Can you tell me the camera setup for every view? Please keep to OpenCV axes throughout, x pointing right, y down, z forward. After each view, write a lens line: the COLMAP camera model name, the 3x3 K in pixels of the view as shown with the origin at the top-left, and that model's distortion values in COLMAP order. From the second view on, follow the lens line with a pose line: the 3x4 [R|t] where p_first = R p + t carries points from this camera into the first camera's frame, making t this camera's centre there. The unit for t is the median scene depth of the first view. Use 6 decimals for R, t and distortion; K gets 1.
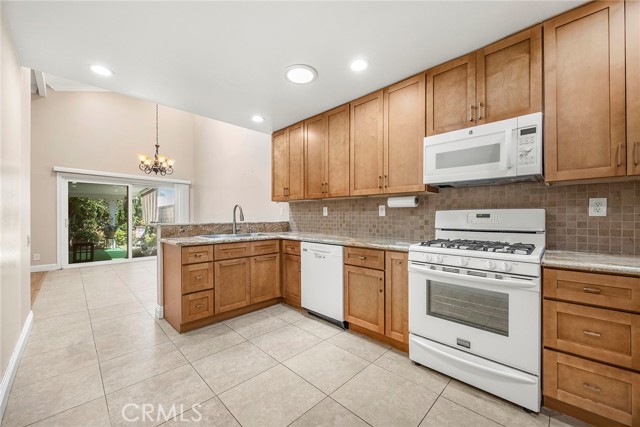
lens RADIAL K [[249.3, 0, 318.0], [0, 249.3, 215.5], [0, 0, 1]] dist [-0.003424, -0.000245]
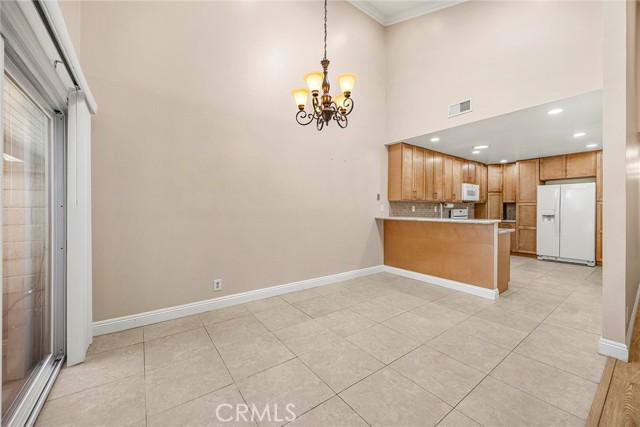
lens RADIAL K [[244.9, 0, 320.0], [0, 244.9, 209.5], [0, 0, 1]] dist [-0.005944, -0.000111]
pose [[0.159507, -0.001448, 0.987196, -1.731250], [-0.003060, 0.999993, 0.001961, -0.014382], [-0.987192, -0.003334, 0.159501, 1.482197]]
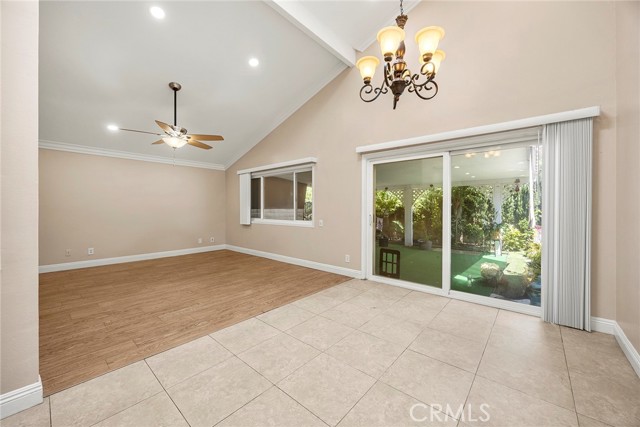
lens RADIAL K [[244.9, 0, 320.0], [0, 244.9, 209.5], [0, 0, 1]] dist [-0.005944, -0.000111]
pose [[0.062068, 0.007578, -0.998043, -0.484476], [0.004735, 0.999958, 0.007887, -0.013510], [0.998061, -0.005215, 0.062029, 1.369604]]
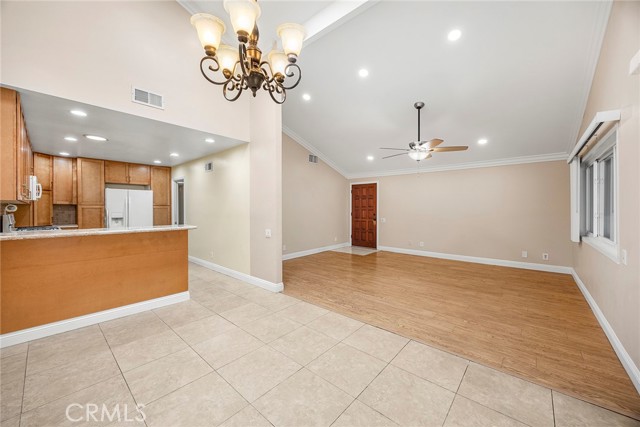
lens RADIAL K [[244.9, 0, 320.0], [0, 244.9, 209.5], [0, 0, 1]] dist [-0.005944, -0.000111]
pose [[-0.998178, -0.000431, -0.060334, -1.124111], [-0.000572, 0.999997, 0.002321, -0.042431], [0.060332, 0.002351, -0.998176, 2.045755]]
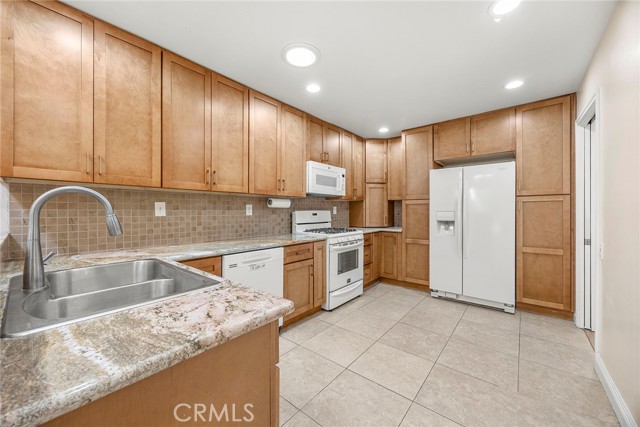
lens RADIAL K [[244.9, 0, 320.0], [0, 244.9, 209.5], [0, 0, 1]] dist [-0.005944, -0.000111]
pose [[-0.095286, 0.006007, 0.995432, -0.679514], [-0.002048, 0.999978, -0.006230, -0.014168], [-0.995448, -0.002632, -0.095271, 0.741742]]
